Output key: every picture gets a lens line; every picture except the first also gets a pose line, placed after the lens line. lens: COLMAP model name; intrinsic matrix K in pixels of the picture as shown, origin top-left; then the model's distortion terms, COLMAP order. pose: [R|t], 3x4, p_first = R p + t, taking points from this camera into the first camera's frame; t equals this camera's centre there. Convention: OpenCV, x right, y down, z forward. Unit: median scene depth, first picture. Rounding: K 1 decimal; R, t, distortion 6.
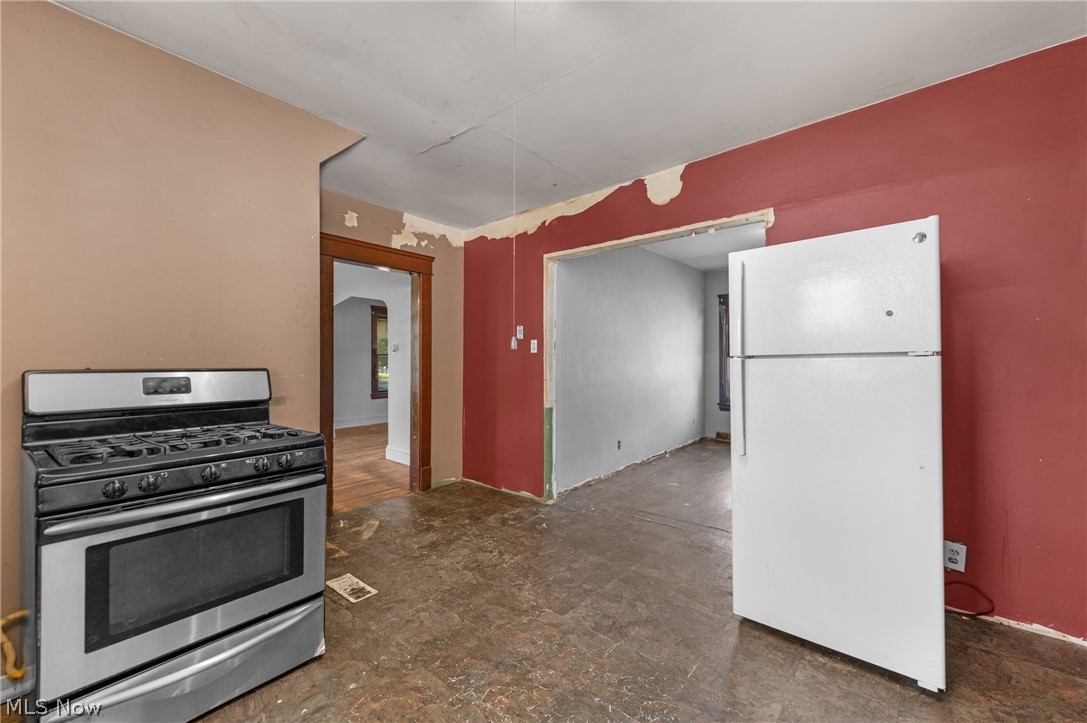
lens RADIAL K [[432.4, 0, 560.8], [0, 432.4, 362.5], [0, 0, 1]] dist [0.010217, -0.002052]
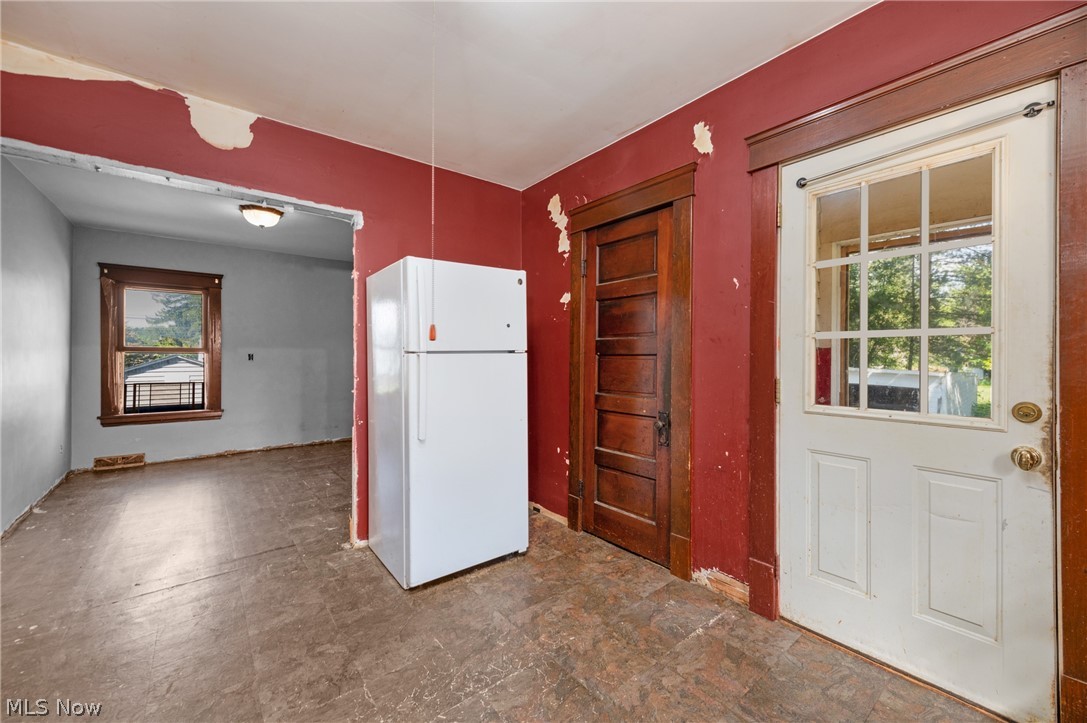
lens RADIAL K [[432.4, 0, 555.2], [0, 432.4, 356.3], [0, 0, 1]] dist [0.010217, -0.002052]
pose [[0.190971, 0.001514, 0.981595, -0.424973], [0.004934, 0.999985, -0.002502, 0.001306], [-0.981583, 0.005321, 0.190960, 0.307238]]
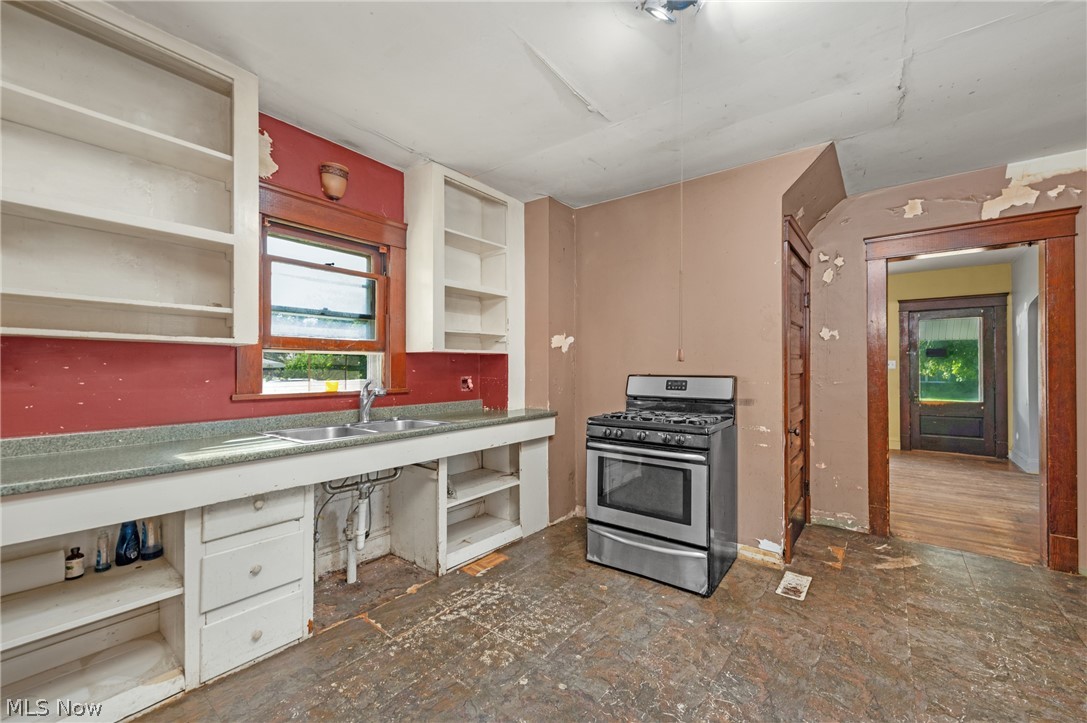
lens RADIAL K [[432.4, 0, 551.7], [0, 432.4, 361.7], [0, 0, 1]] dist [0.010217, -0.002052]
pose [[0.015707, -0.016397, -0.999742, 0.459477], [-0.004102, 0.999856, -0.016463, -0.004604], [0.999868, 0.004359, 0.015638, 0.313957]]
